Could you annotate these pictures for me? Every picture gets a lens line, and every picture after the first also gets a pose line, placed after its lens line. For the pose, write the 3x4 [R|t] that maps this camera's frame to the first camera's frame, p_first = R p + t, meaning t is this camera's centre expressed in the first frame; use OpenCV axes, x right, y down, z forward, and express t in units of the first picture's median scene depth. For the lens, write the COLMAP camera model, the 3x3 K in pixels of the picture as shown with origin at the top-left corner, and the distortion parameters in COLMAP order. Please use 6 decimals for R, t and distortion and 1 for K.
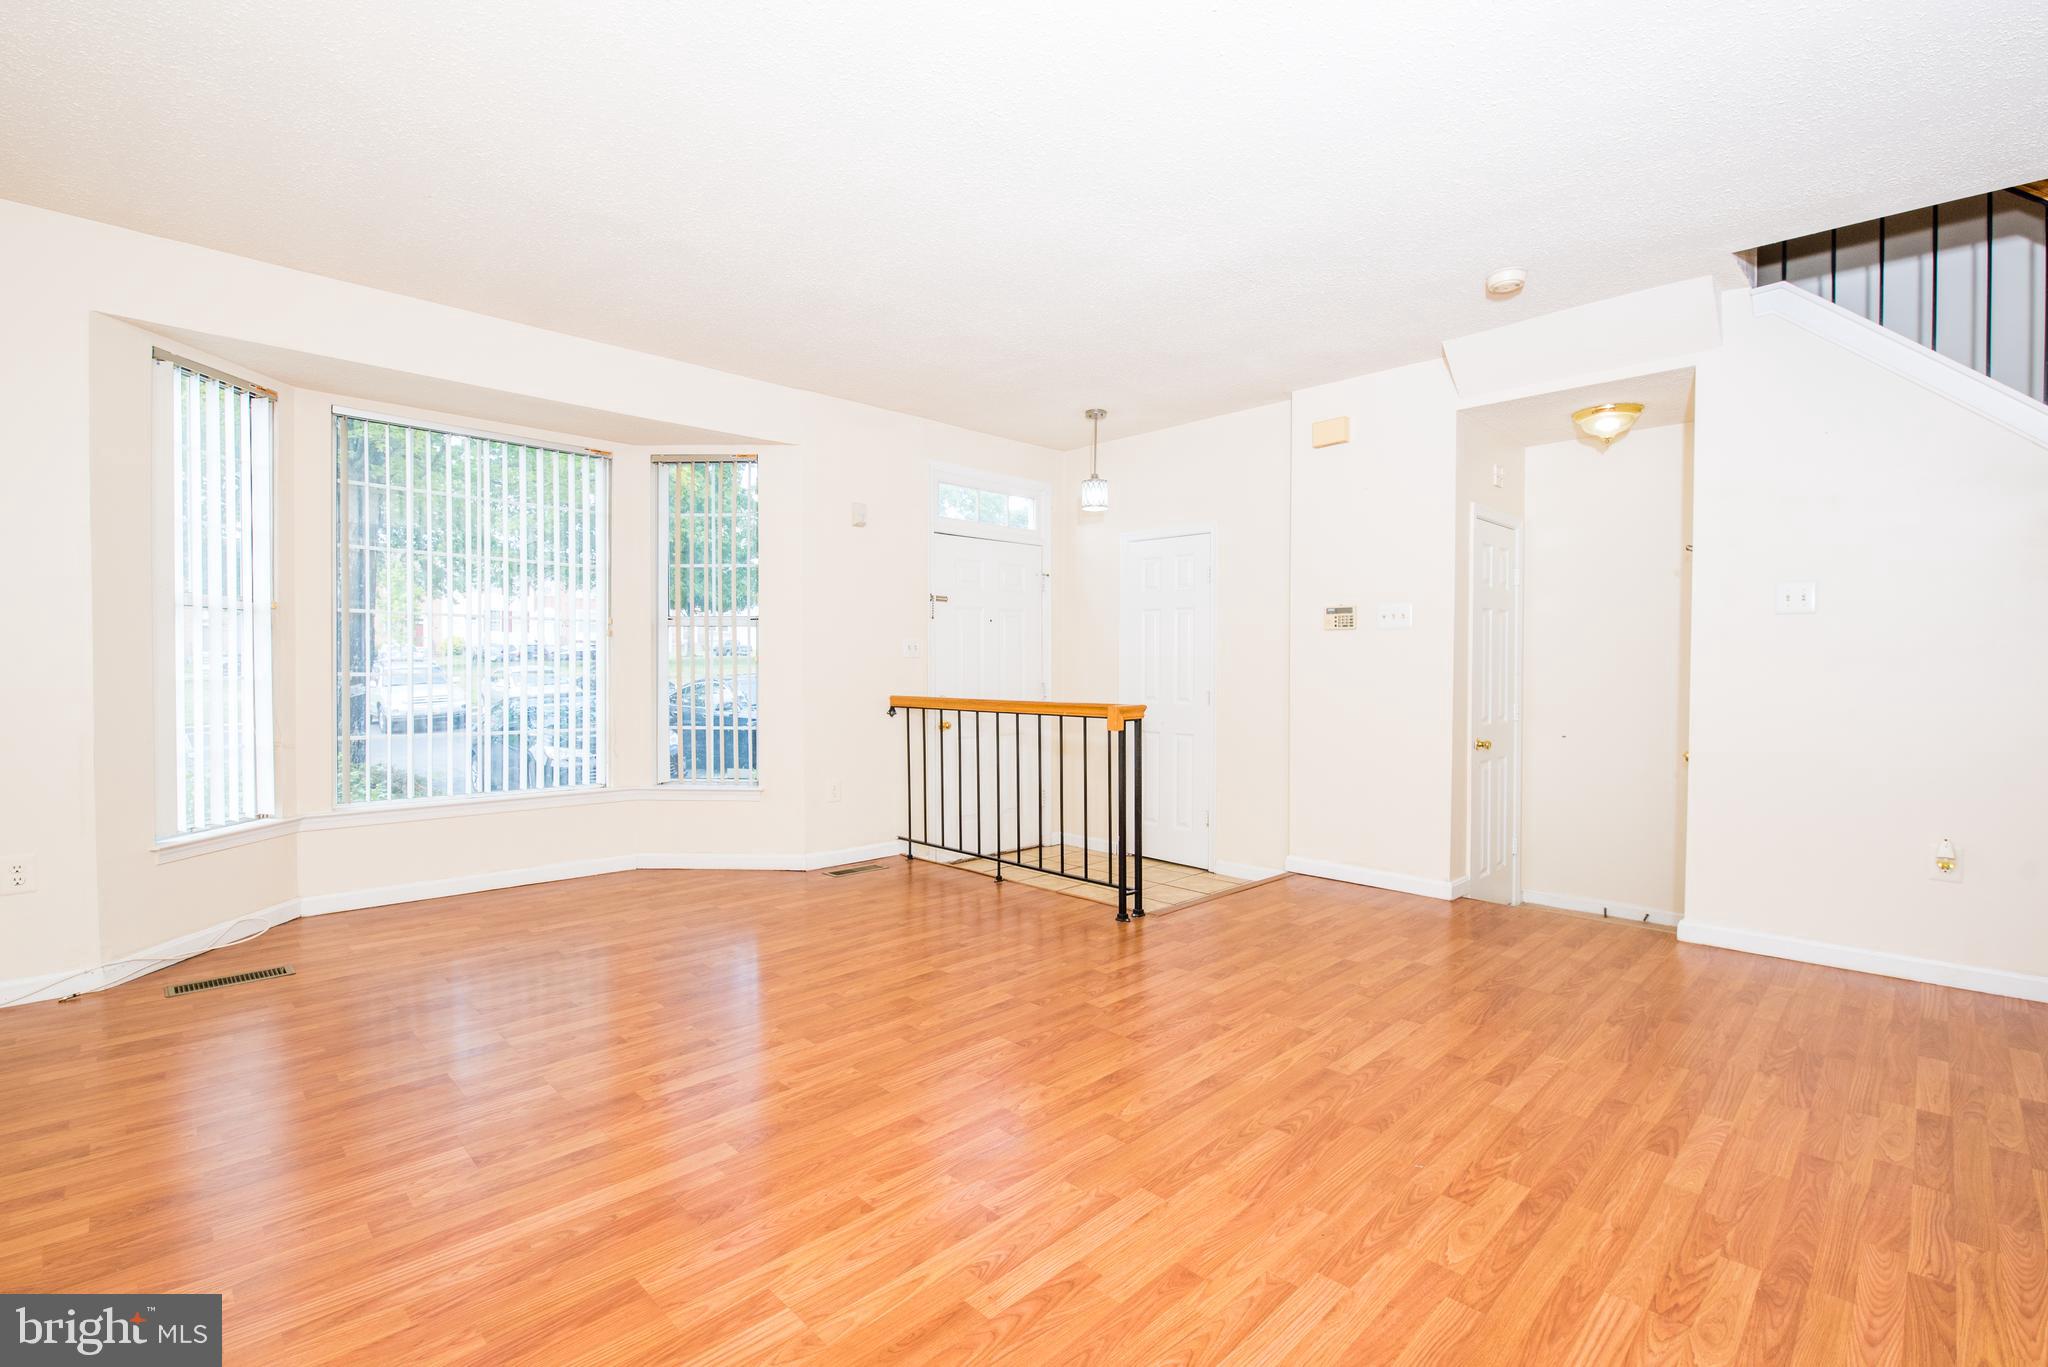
lens RADIAL K [[886.1, 0, 1016.3], [0, 886.1, 680.6], [0, 0, 1]] dist [-0.001939, -0.000153]
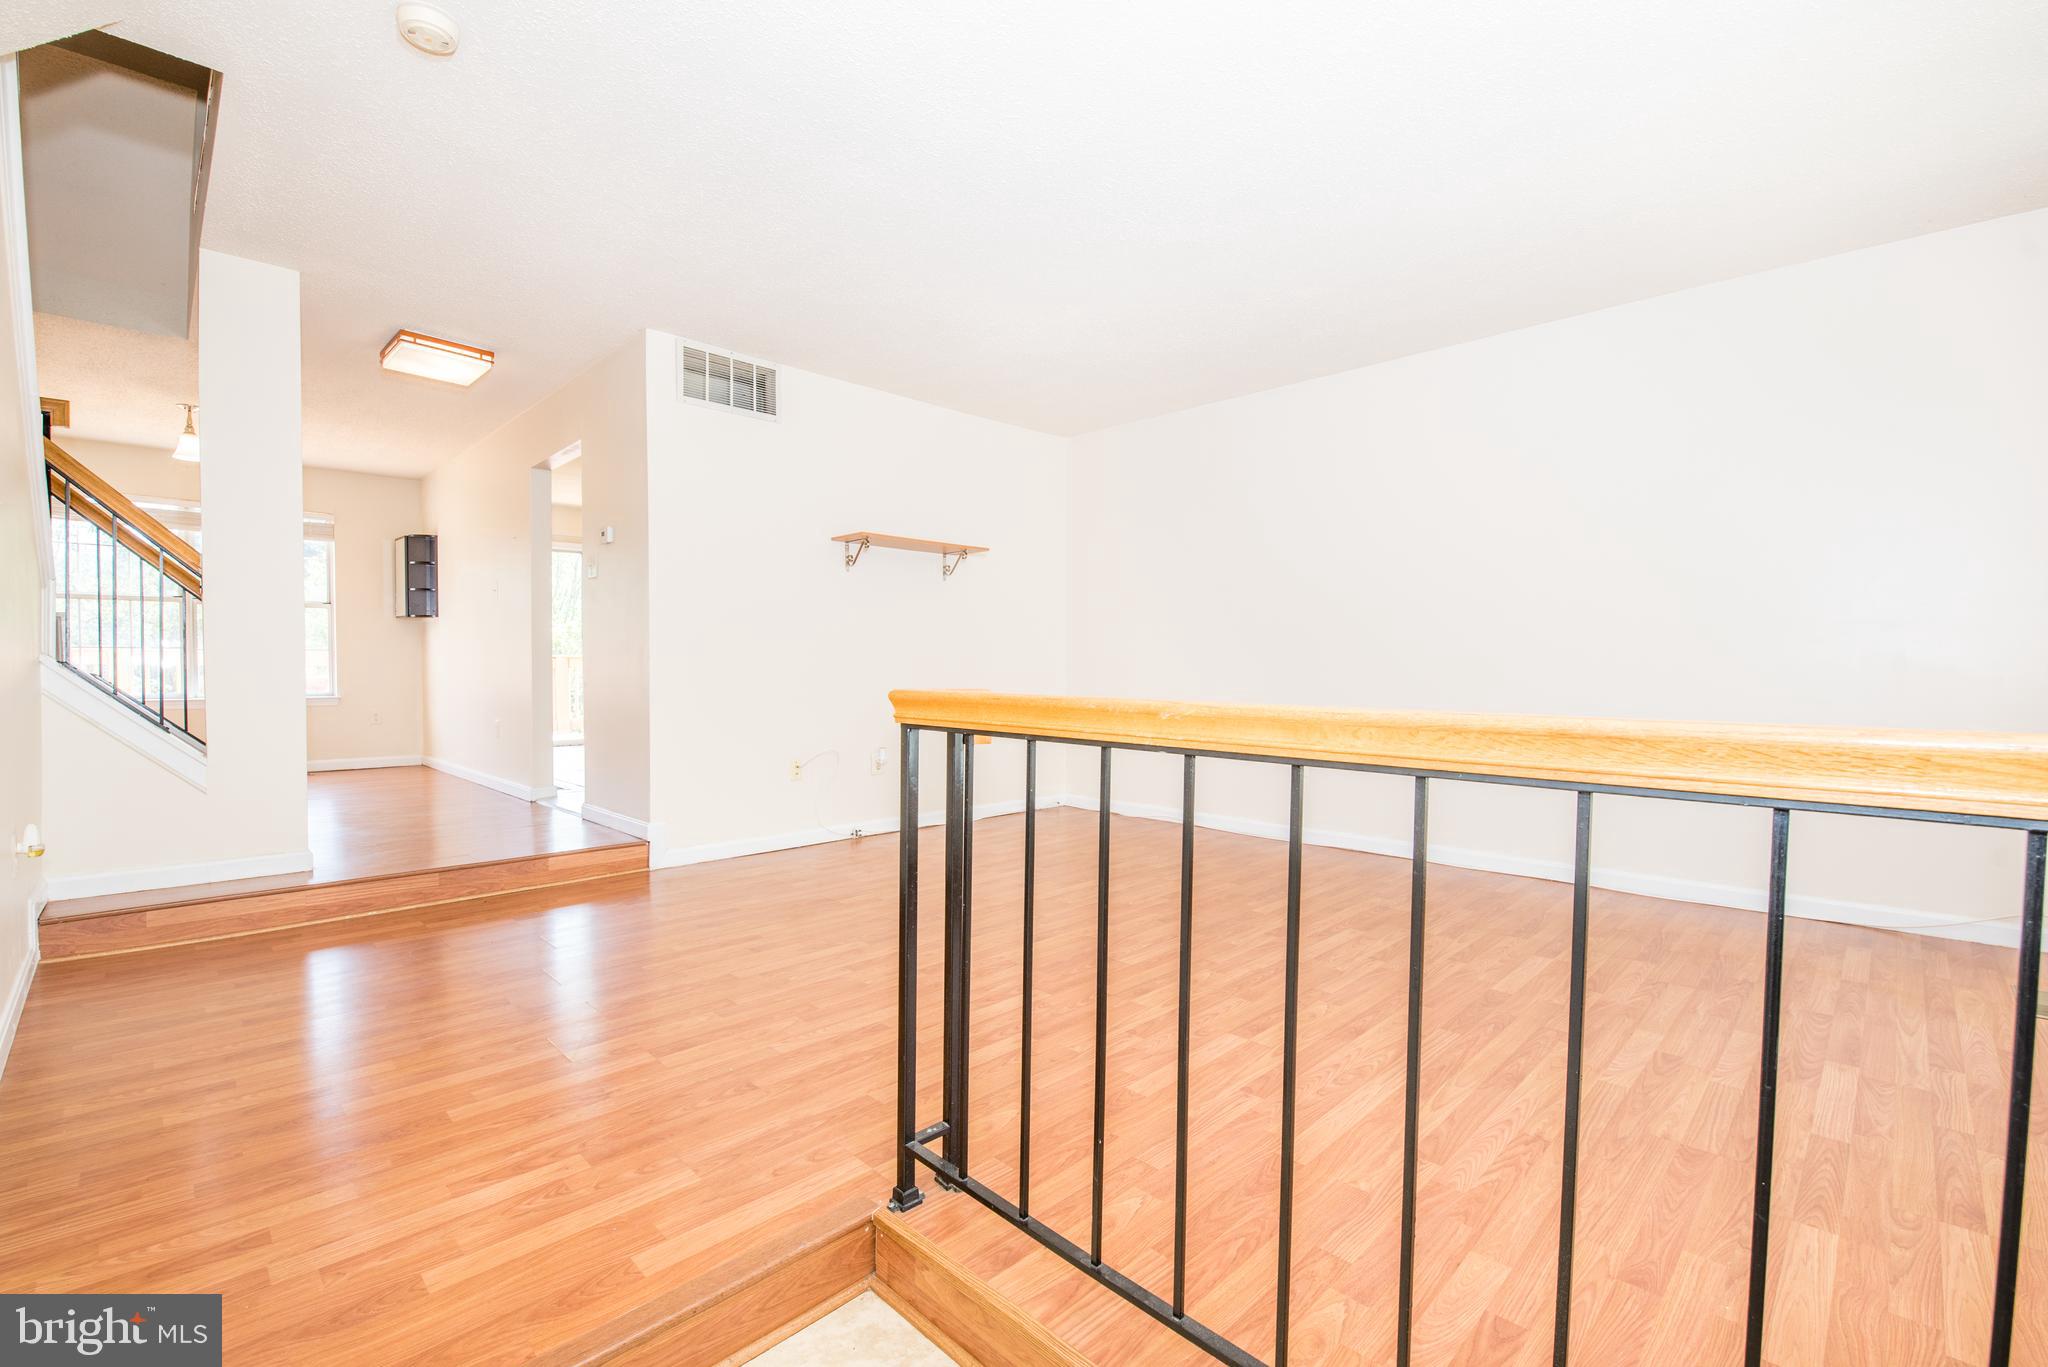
lens RADIAL K [[886.1, 0, 1016.3], [0, 886.1, 680.6], [0, 0, 1]] dist [-0.001939, -0.000153]
pose [[-0.999811, 0.003014, -0.019185, 0.154154], [0.002727, 0.999884, 0.014968, 0.031836], [0.019228, 0.014913, -0.999704, 2.246845]]
